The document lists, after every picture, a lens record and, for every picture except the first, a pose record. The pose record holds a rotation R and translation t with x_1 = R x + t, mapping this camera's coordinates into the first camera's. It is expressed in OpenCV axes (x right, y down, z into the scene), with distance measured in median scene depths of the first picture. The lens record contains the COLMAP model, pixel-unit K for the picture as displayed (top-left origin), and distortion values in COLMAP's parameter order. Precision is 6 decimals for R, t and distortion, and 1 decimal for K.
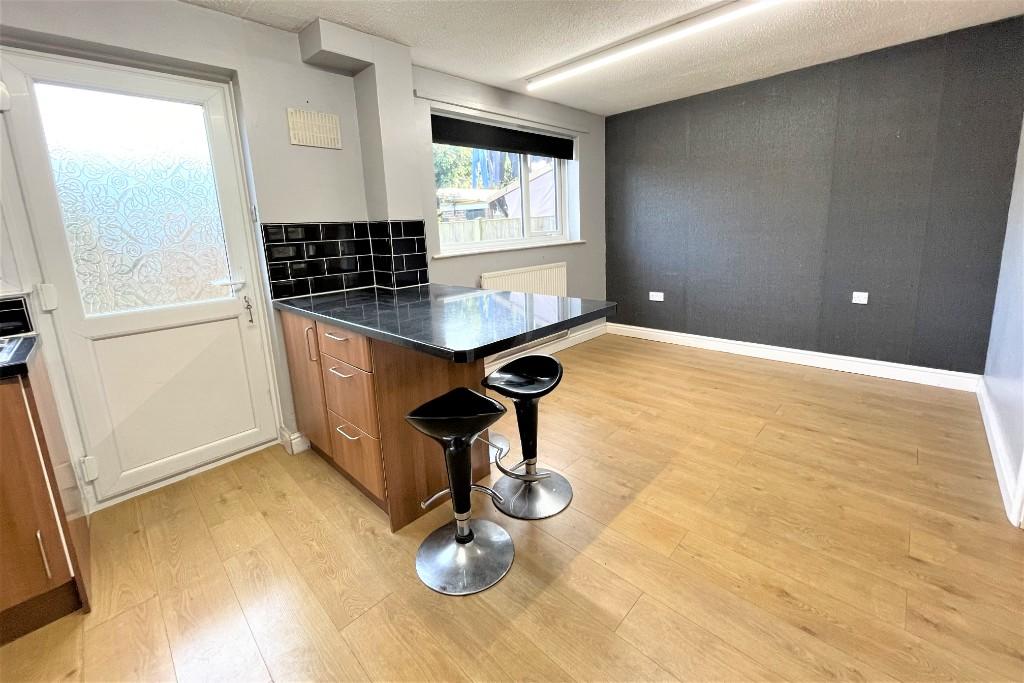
lens RADIAL K [[417.2, 0, 498.2], [0, 417.2, 303.4], [0, 0, 1]] dist [-0.003272, -0.001632]
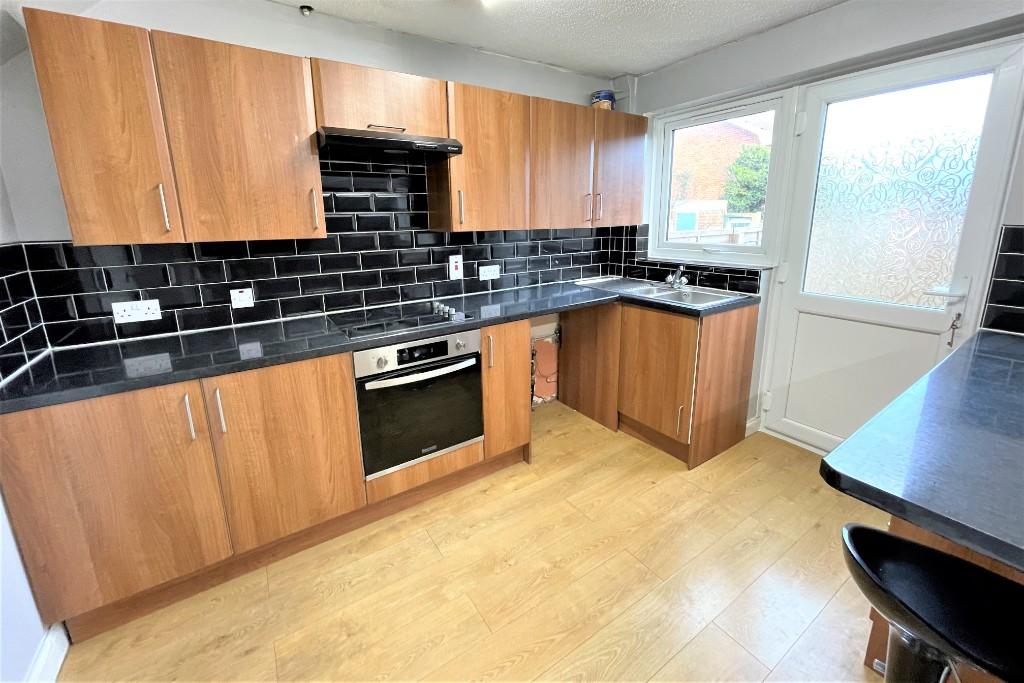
lens RADIAL K [[417.2, 0, 514.7], [0, 417.2, 310.1], [0, 0, 1]] dist [-0.003272, -0.001632]
pose [[-0.198499, 0.263867, -0.943913, 0.354369], [-0.149950, 0.943563, 0.295303, -0.147677], [0.968562, 0.200157, -0.147730, 0.333045]]
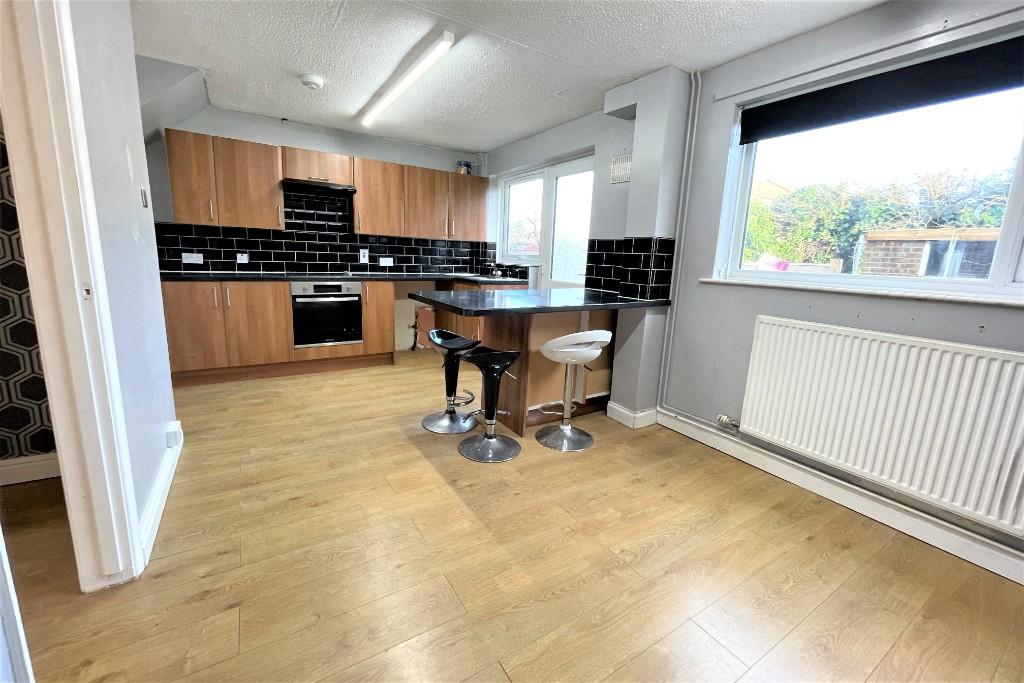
lens RADIAL K [[417.2, 0, 513.2], [0, 417.2, 333.9], [0, 0, 1]] dist [-0.003272, -0.001632]
pose [[-0.222474, 0.219235, -0.949969, 1.201848], [-0.203464, 0.942493, 0.265159, -0.233231], [0.953472, 0.252275, -0.165073, 1.186855]]
